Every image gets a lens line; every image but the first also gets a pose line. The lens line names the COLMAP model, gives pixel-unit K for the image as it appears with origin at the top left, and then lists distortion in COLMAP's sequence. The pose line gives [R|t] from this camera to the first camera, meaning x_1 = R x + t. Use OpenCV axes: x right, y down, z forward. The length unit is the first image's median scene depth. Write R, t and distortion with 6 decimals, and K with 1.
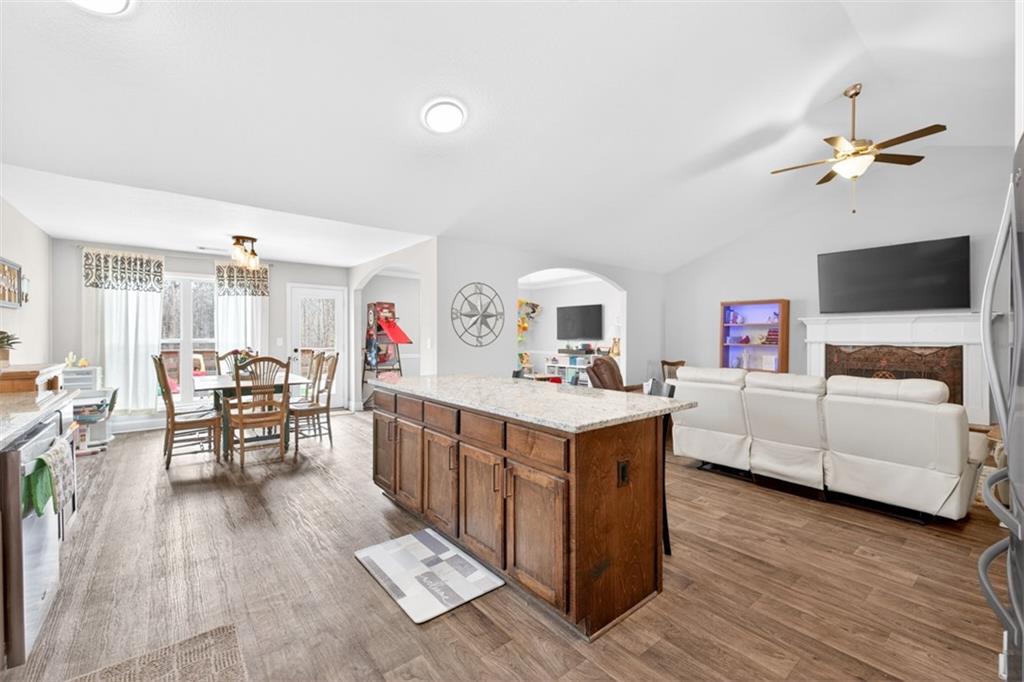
lens RADIAL K [[419.7, 0, 510.0], [0, 419.7, 337.6], [0, 0, 1]] dist [0.001660, -0.000001]
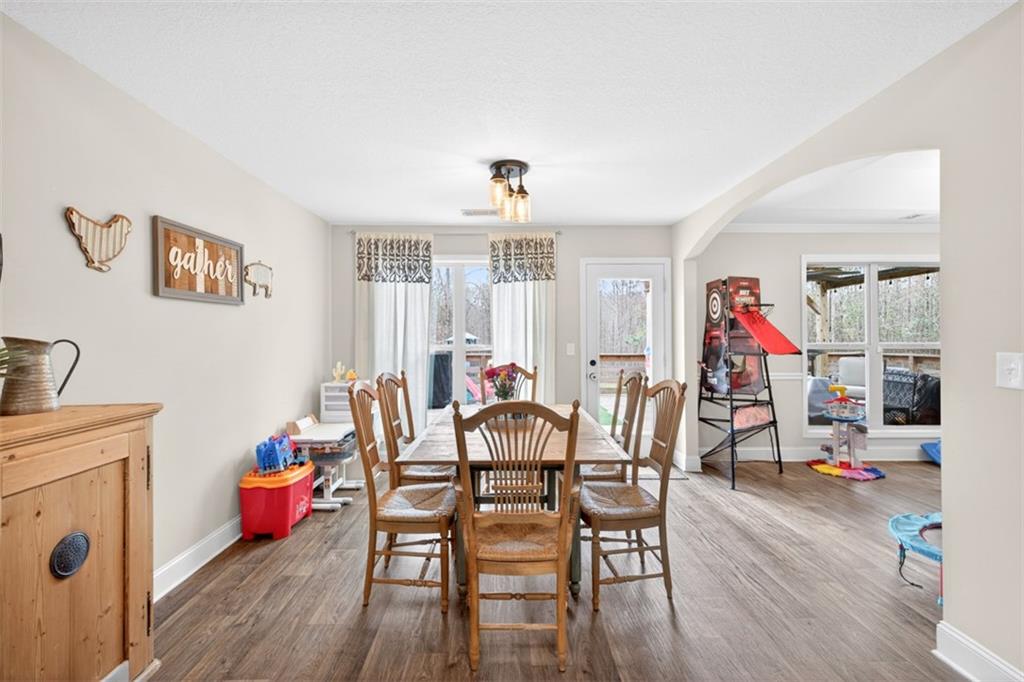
lens RADIAL K [[428.4, 0, 516.3], [0, 428.4, 333.5], [0, 0, 1]] dist [0.004399, 0.000151]
pose [[0.796047, -0.010079, -0.605151, -0.228744], [0.003283, 0.999919, -0.012335, -0.006651], [0.605226, 0.007832, 0.796015, 0.451323]]
